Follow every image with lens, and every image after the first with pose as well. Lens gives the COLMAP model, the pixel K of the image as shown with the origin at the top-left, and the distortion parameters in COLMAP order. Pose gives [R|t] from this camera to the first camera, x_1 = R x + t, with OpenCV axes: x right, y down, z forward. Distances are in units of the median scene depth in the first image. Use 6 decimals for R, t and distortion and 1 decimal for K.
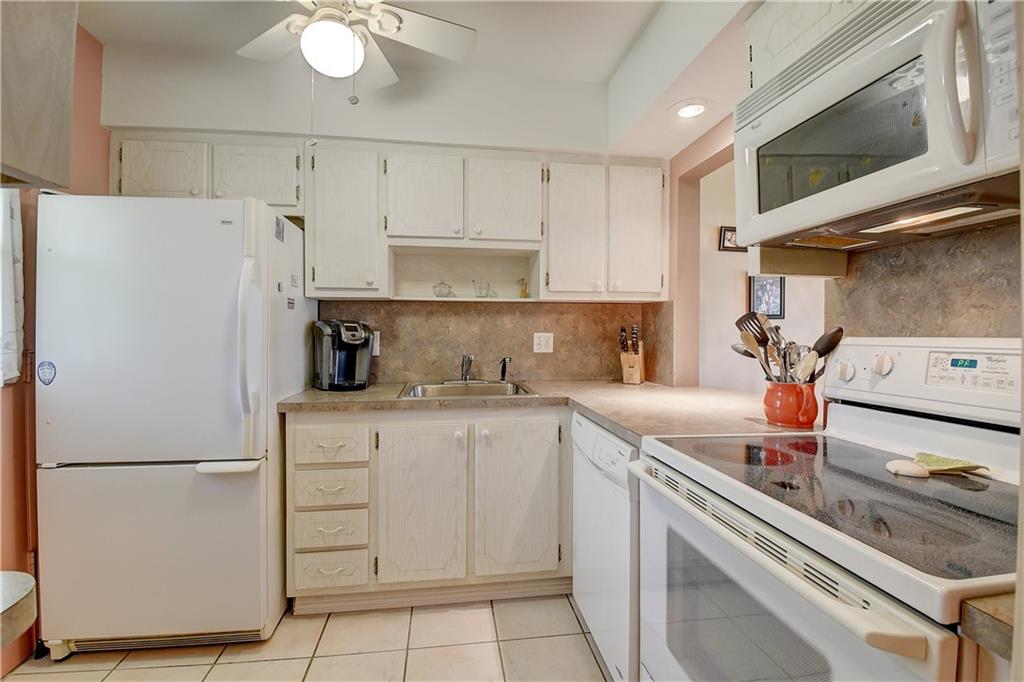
lens RADIAL K [[447.8, 0, 513.4], [0, 447.8, 333.8], [0, 0, 1]] dist [-0.004506, -0.014015]
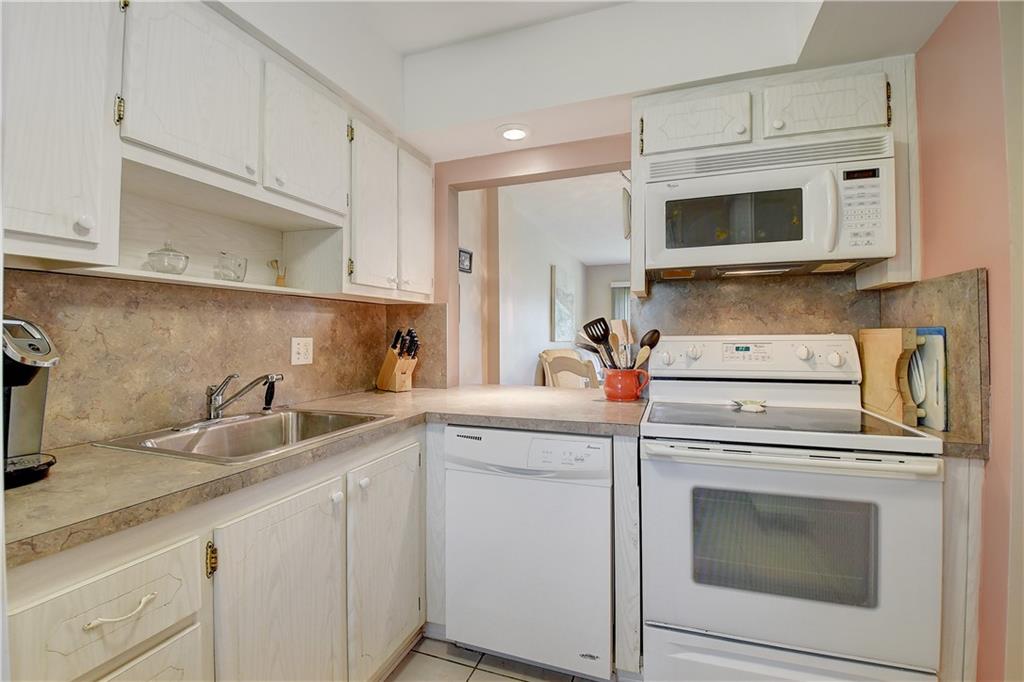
lens RADIAL K [[447.8, 0, 517.5], [0, 447.8, 334.3], [0, 0, 1]] dist [-0.004506, -0.014015]
pose [[0.476163, -0.006413, 0.879333, -0.436586], [0.013026, 0.999915, 0.000239, -0.003136], [-0.879260, 0.011341, 0.476206, 0.361378]]
